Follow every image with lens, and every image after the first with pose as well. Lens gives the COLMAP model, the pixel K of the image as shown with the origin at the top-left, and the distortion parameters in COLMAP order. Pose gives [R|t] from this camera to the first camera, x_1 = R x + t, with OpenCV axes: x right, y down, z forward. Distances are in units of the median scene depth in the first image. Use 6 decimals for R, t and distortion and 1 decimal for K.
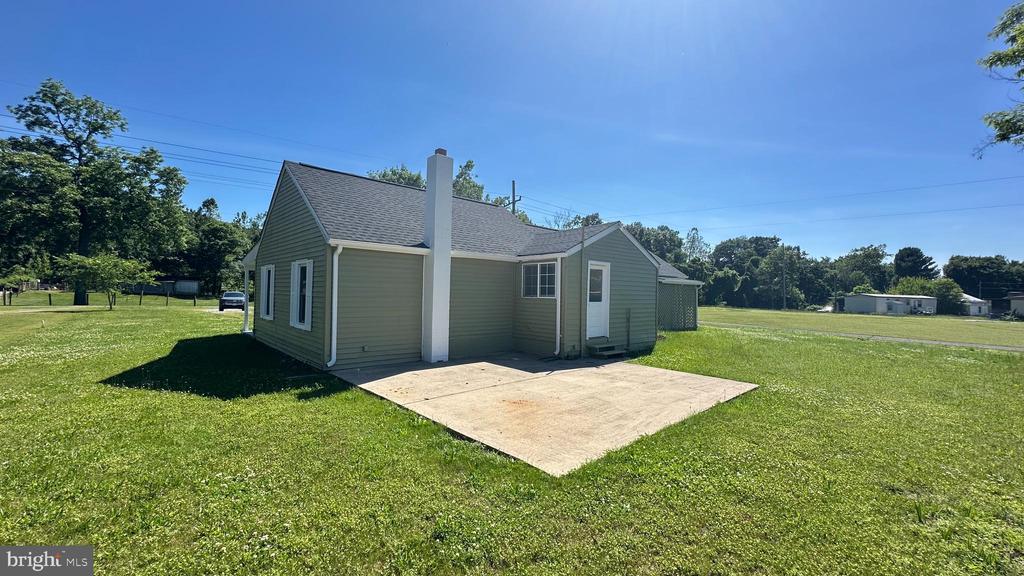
lens RADIAL K [[410.4, 0, 512.7], [0, 410.4, 286.3], [0, 0, 1]] dist [-0.002585, 0.000880]
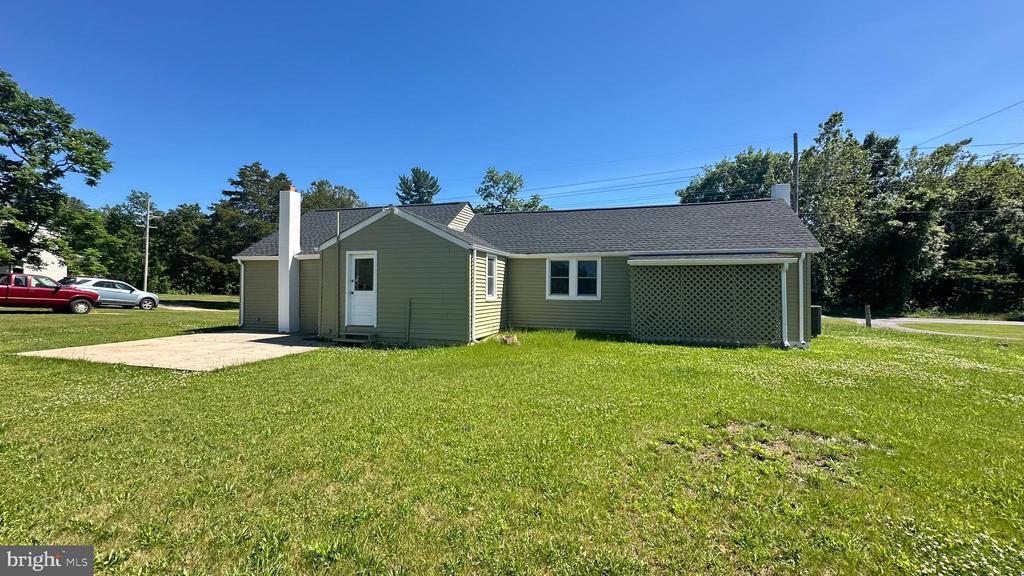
lens RADIAL K [[410.4, 0, 512.5], [0, 410.4, 287.4], [0, 0, 1]] dist [-0.002585, 0.000880]
pose [[0.523637, -0.025877, -0.851549, 0.342358], [0.016604, 0.999659, -0.020168, 0.015456], [0.851780, -0.003579, 0.523888, 0.214165]]
